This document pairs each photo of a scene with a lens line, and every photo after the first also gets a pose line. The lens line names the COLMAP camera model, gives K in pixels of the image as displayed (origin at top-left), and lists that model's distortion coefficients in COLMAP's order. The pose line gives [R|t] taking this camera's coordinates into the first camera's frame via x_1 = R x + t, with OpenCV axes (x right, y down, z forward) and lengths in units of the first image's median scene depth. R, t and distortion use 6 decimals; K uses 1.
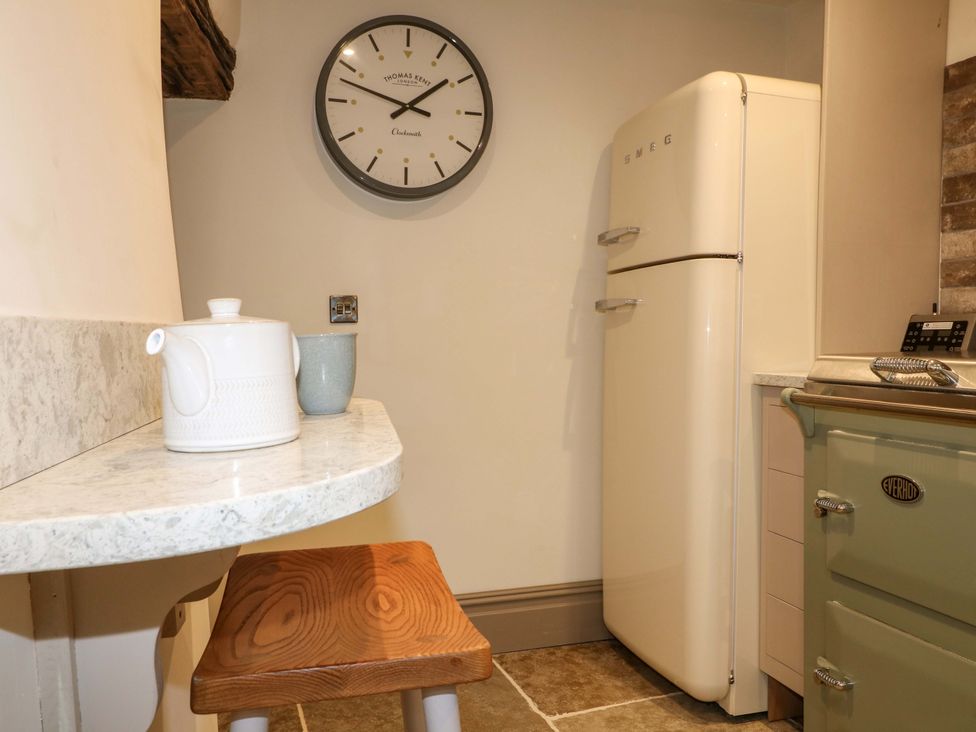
lens RADIAL K [[774.8, 0, 488.0], [0, 774.8, 366.0], [0, 0, 1]] dist [-0.000900, -0.009856]
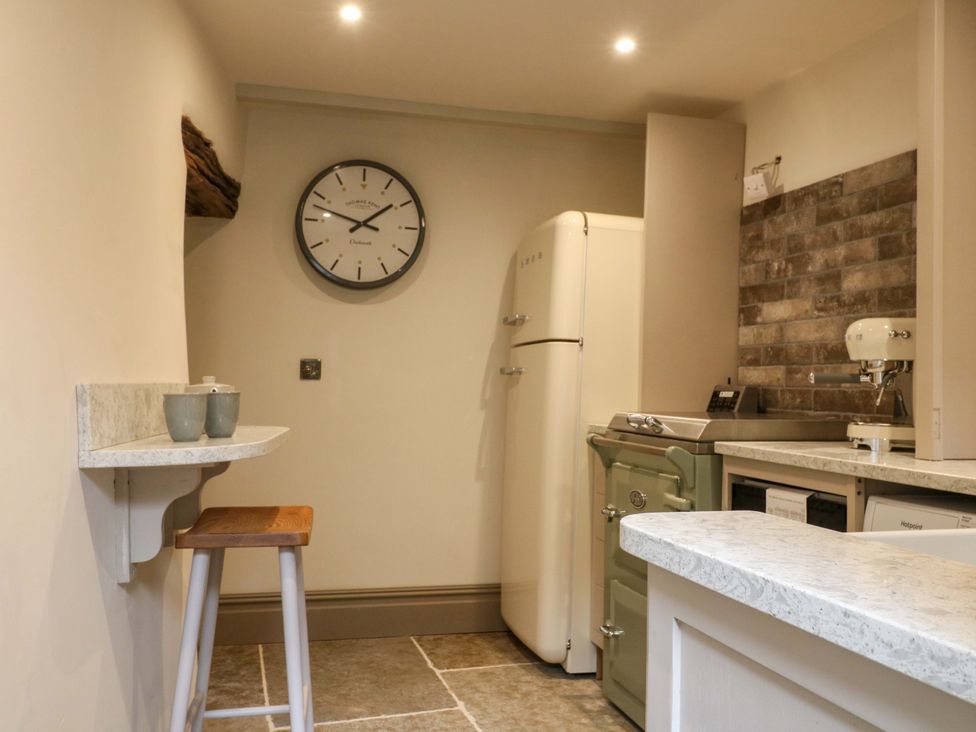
lens RADIAL K [[834.5, 0, 488.0], [0, 834.5, 366.0], [0, 0, 1]] dist [-0.000827, -0.001095]
pose [[0.998324, 0.027396, -0.050983, 0.220437], [-0.030610, 0.997520, -0.063373, 0.005272], [0.049121, 0.064827, 0.996687, -0.492831]]
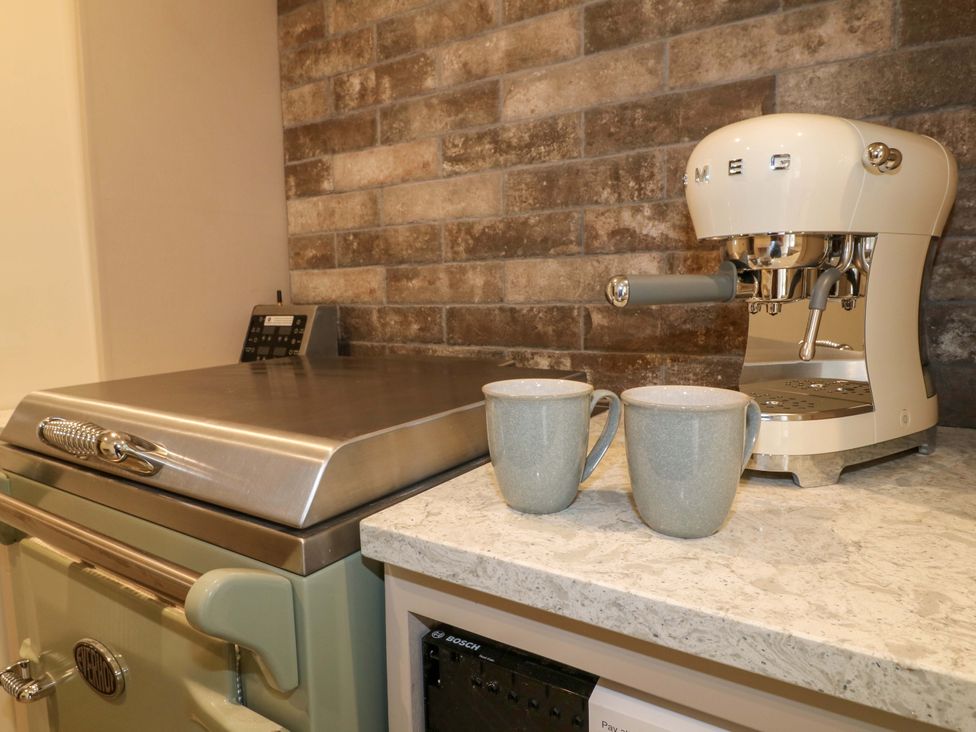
lens RADIAL K [[654.1, 0, 490.3], [0, 654.1, 359.4], [0, 0, 1]] dist [0.003153, -0.005475]
pose [[0.807522, -0.071405, 0.585500, 0.353293], [0.039247, 0.996950, 0.067453, -0.047347], [-0.588531, -0.031491, 0.807861, 0.337449]]
